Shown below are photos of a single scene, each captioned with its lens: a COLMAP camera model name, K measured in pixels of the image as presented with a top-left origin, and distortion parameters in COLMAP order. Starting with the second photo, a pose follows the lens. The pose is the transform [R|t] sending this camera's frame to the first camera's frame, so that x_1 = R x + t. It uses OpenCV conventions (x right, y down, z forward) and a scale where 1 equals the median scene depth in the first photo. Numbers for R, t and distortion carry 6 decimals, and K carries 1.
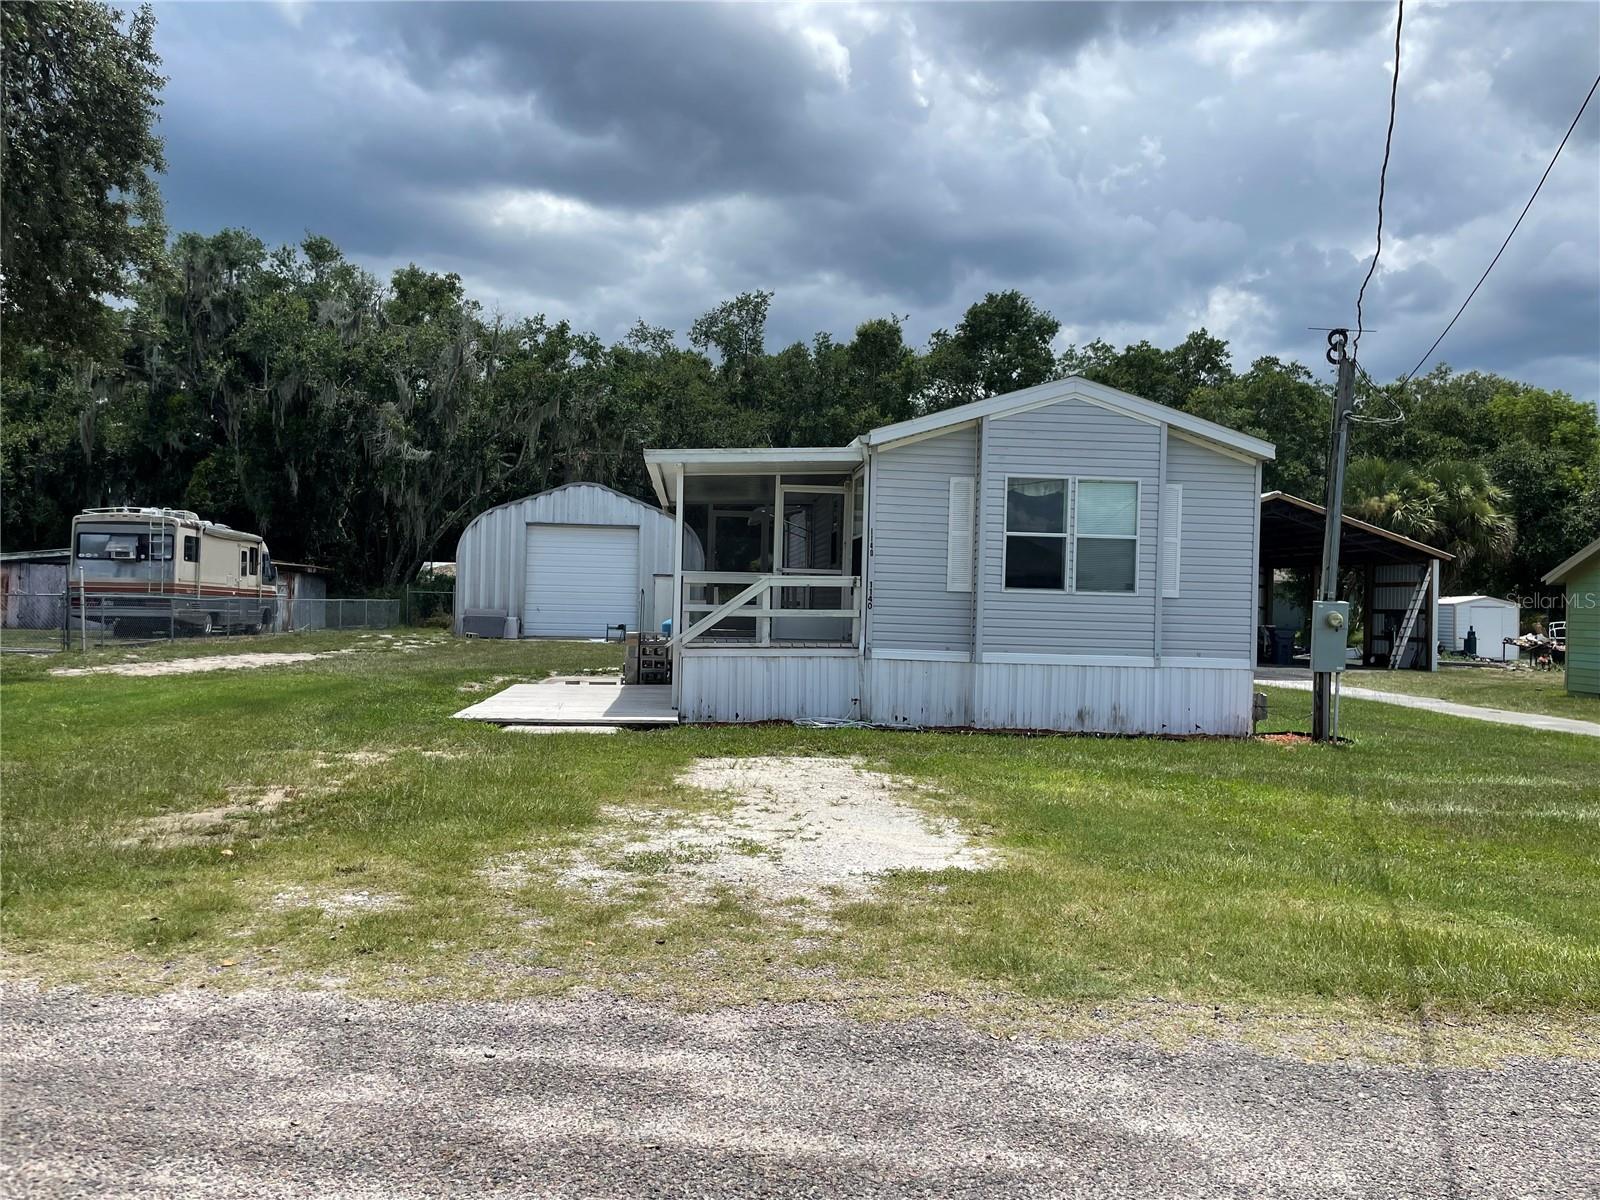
lens RADIAL K [[1208.7, 0, 800.7], [0, 1208.7, 605.3], [0, 0, 1]] dist [0.013730, 0.000848]
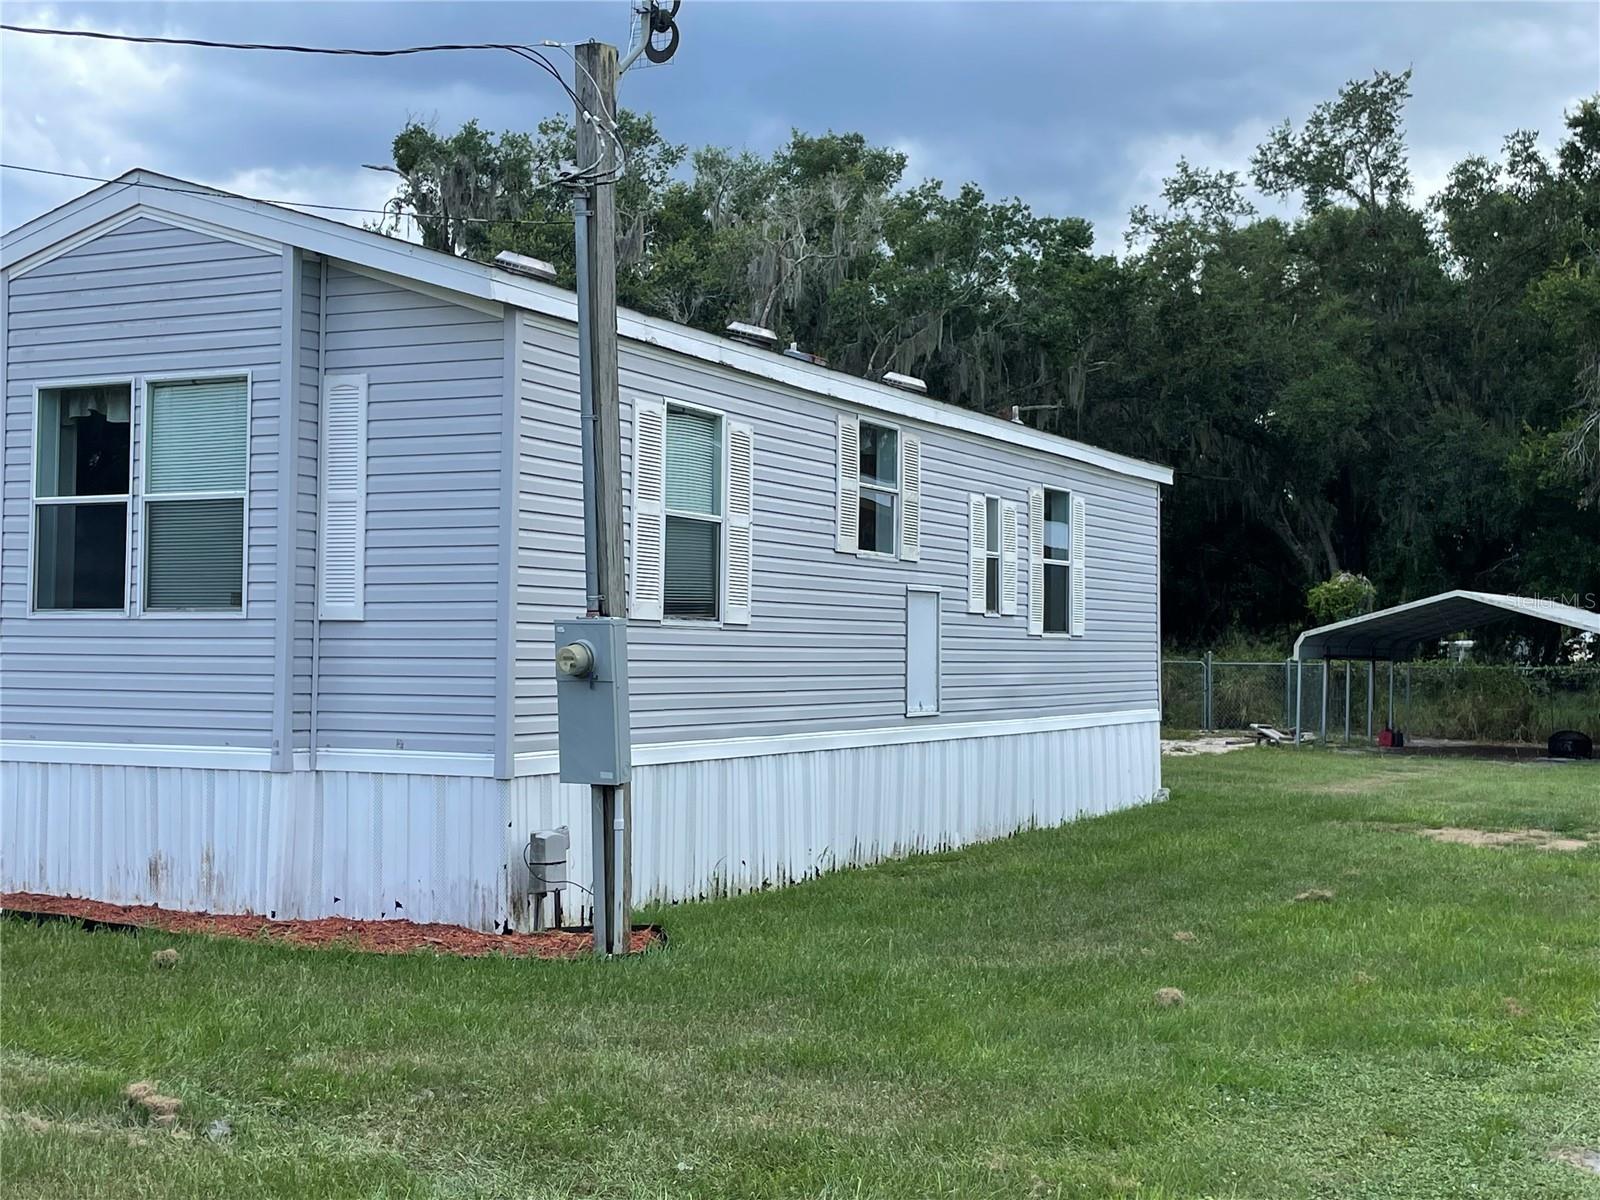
lens RADIAL K [[2028.5, 0, 800.6], [0, 2028.5, 597.5], [0, 0, 1]] dist [0.093588, 0.000000]
pose [[0.852735, -0.033437, -0.521273, 0.858538], [0.012991, 0.998998, -0.042829, 0.020670], [0.522182, 0.029750, 0.852315, 0.427740]]
